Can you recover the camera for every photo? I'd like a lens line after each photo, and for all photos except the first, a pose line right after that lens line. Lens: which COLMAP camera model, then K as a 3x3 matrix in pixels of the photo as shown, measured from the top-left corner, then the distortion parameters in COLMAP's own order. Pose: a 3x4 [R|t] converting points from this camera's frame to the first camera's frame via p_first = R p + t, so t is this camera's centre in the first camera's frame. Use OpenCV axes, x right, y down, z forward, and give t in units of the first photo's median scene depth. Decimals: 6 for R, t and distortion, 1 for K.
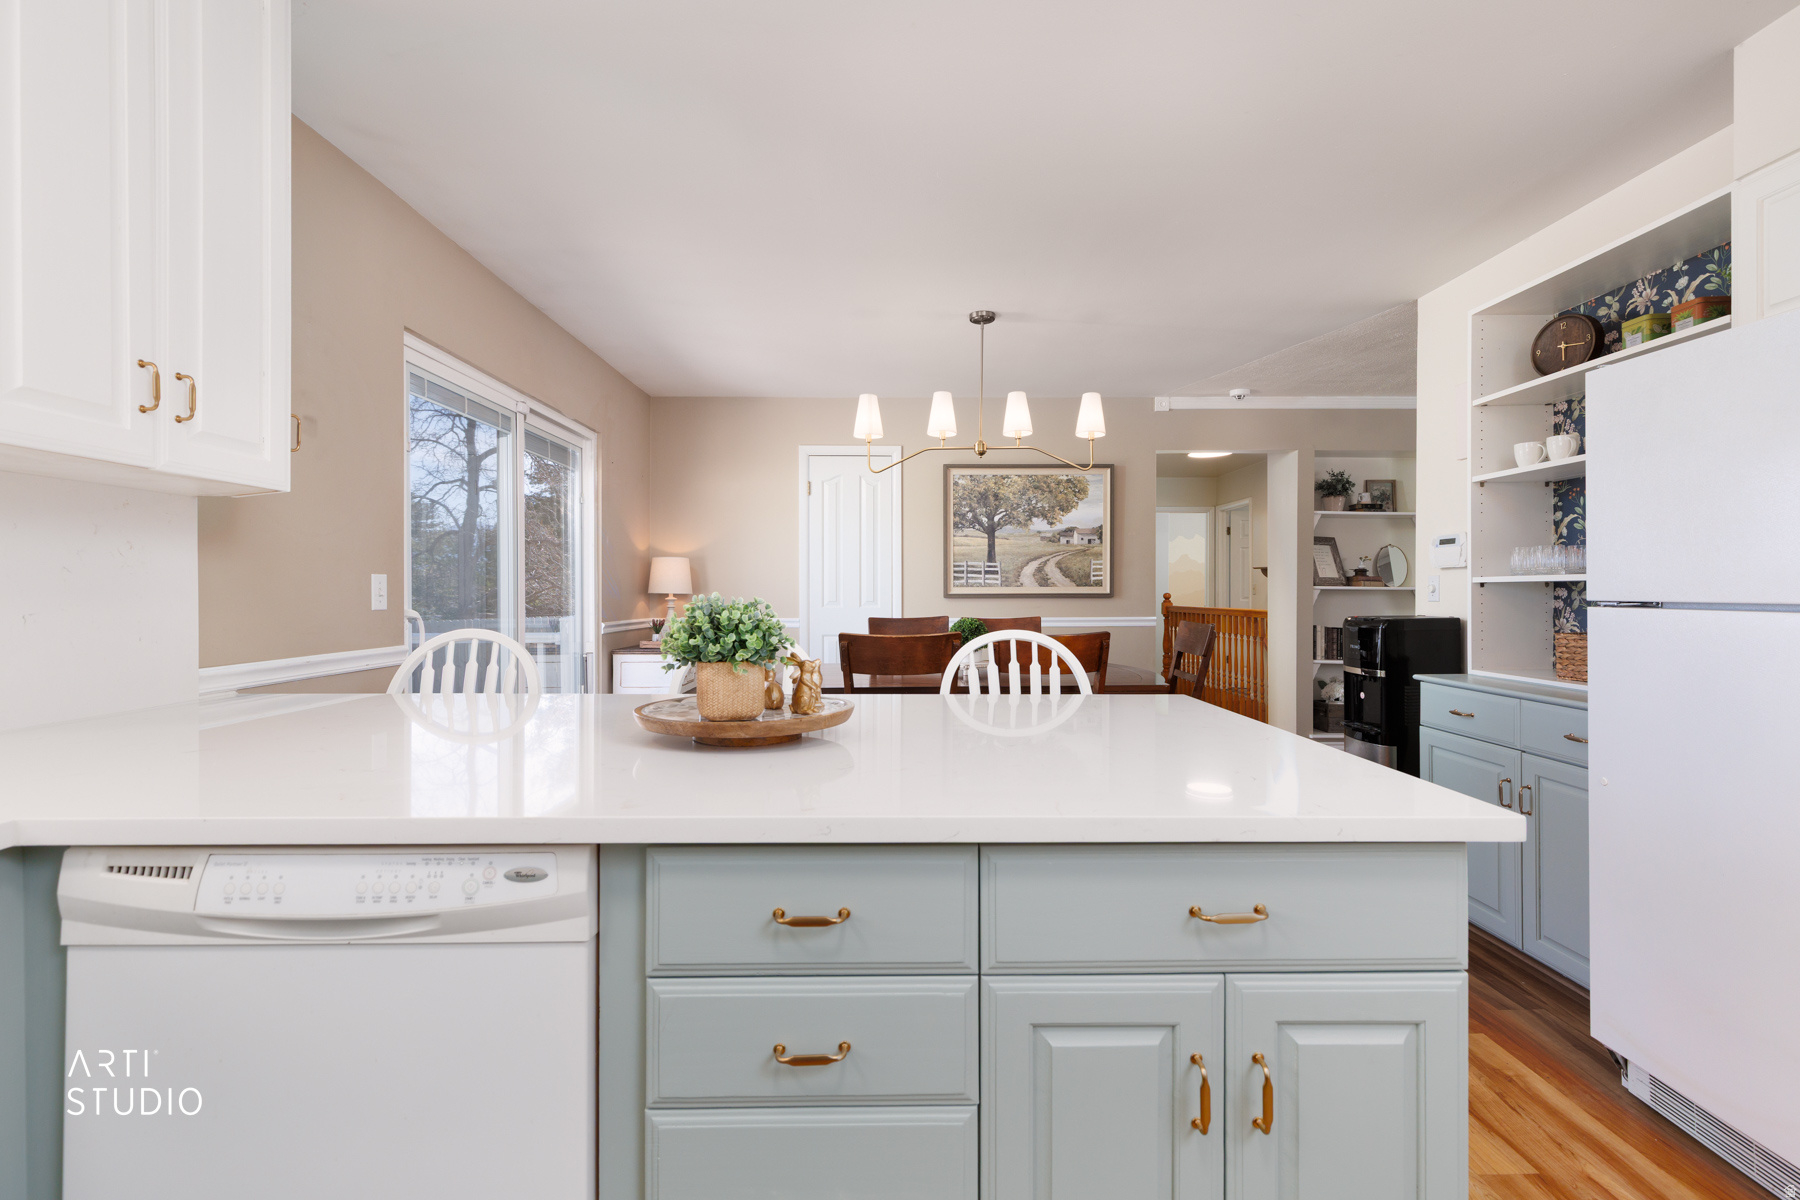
lens RADIAL K [[819.6, 0, 906.1], [0, 819.6, 592.3], [0, 0, 1]] dist [0.008743, -0.001584]
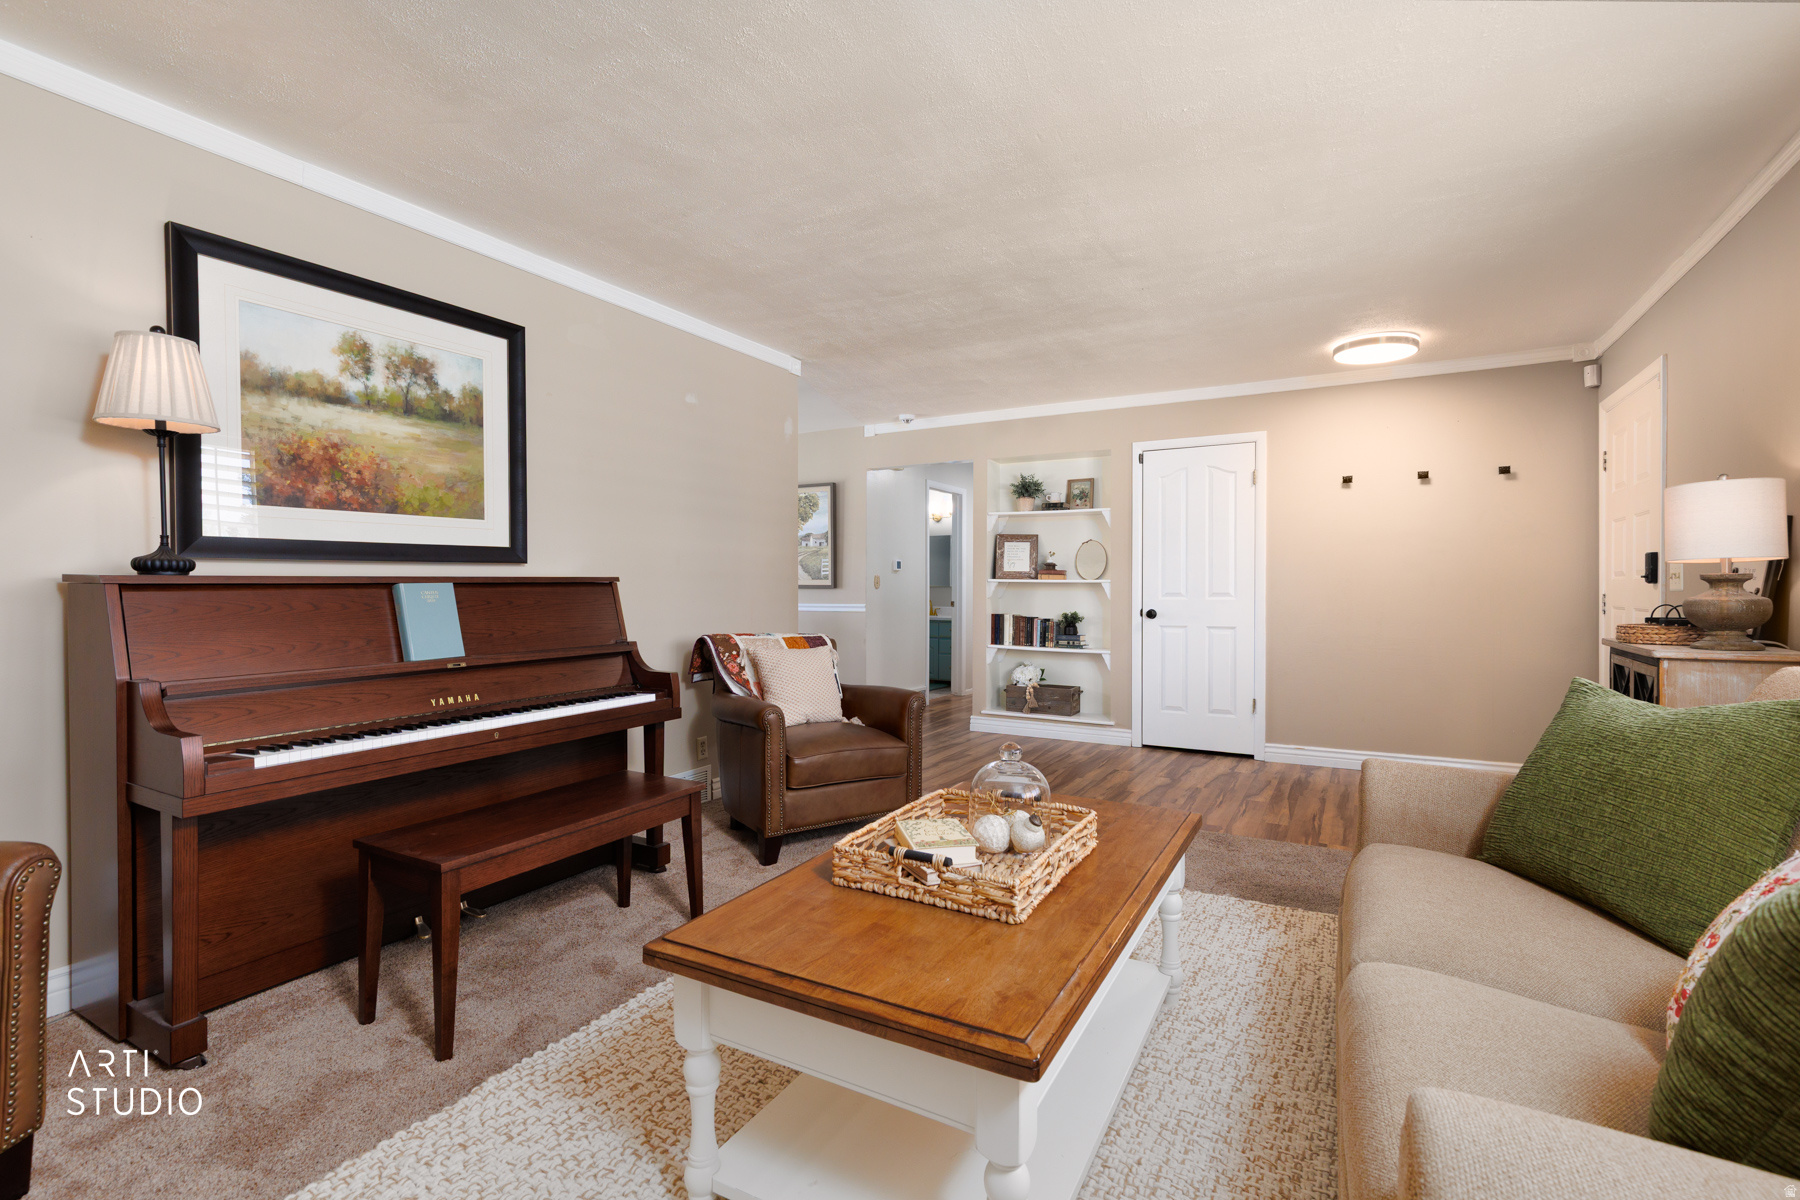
lens RADIAL K [[819.6, 0, 915.7], [0, 819.6, 592.7], [0, 0, 1]] dist [0.008743, -0.001584]
pose [[0.872422, 0.004415, -0.488733, 0.971819], [-0.004493, 0.999989, 0.001013, 0.010910], [0.488733, 0.001312, 0.872433, -0.033069]]
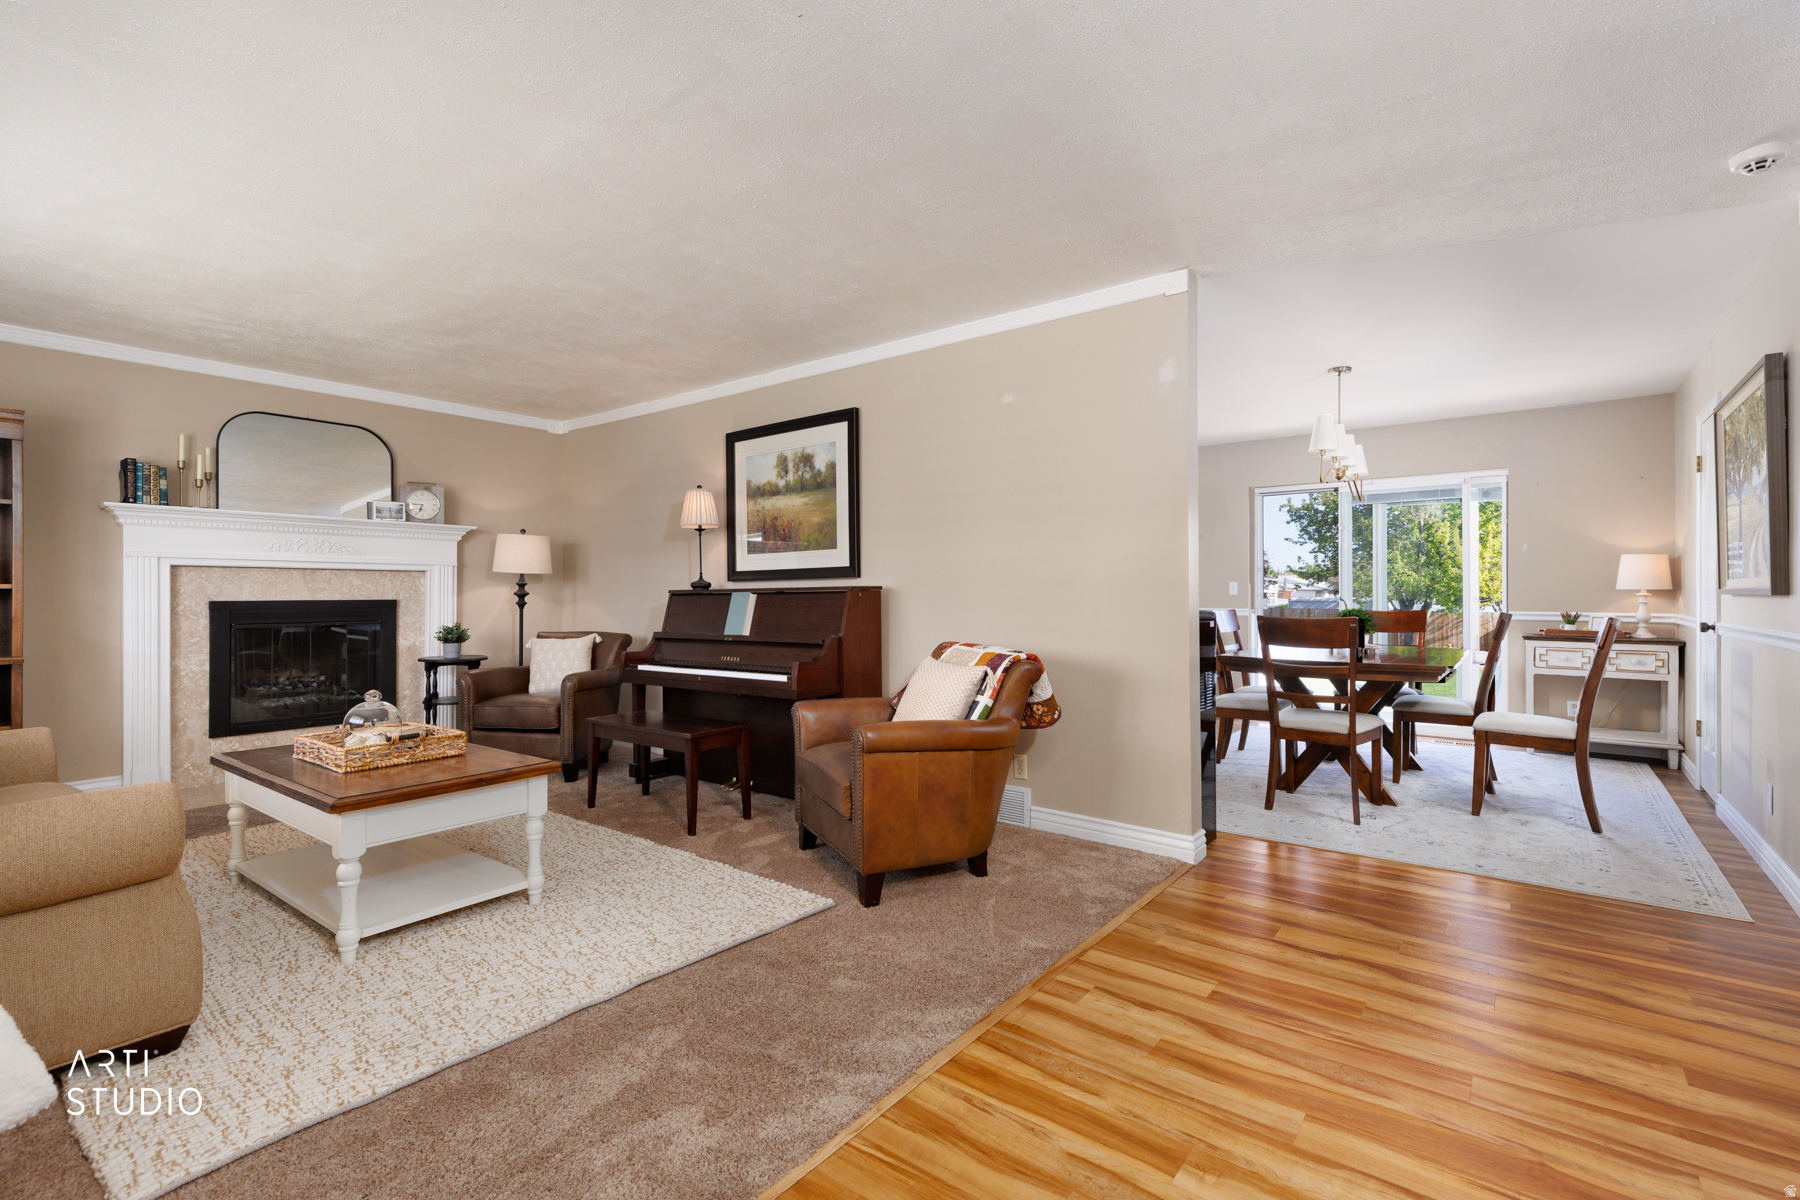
lens RADIAL K [[819.6, 0, 902.2], [0, 819.6, 590.7], [0, 0, 1]] dist [0.008743, -0.001584]
pose [[-0.608459, -0.003009, -0.793580, 1.062538], [-0.004806, 0.999988, -0.000106, 0.004369], [0.793571, 0.003749, -0.608466, 0.928609]]
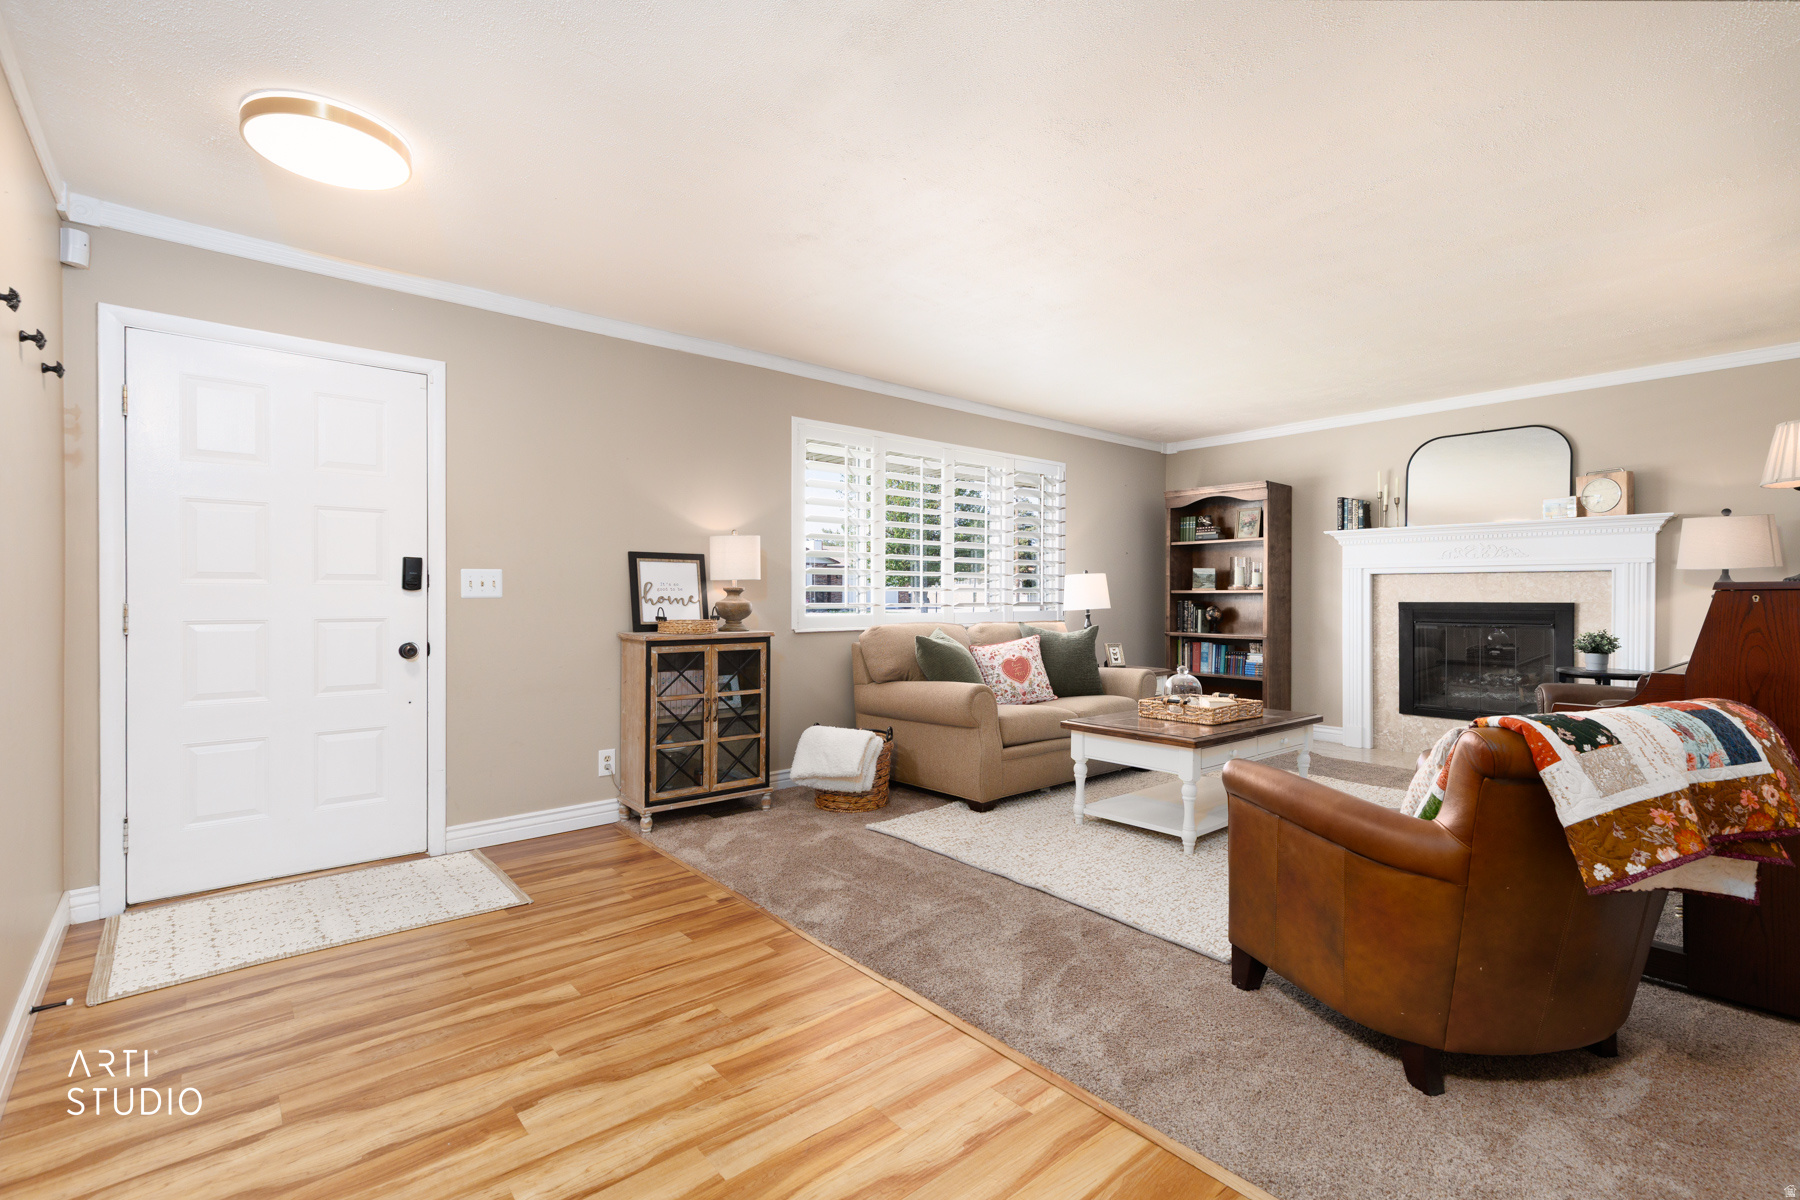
lens RADIAL K [[819.6, 0, 909.5], [0, 819.6, 604.5], [0, 0, 1]] dist [0.008743, -0.001584]
pose [[-0.654799, -0.011212, 0.755720, 0.417159], [0.002591, 0.999851, 0.017079, 0.002357], [-0.755799, 0.013141, -0.654672, 0.999697]]
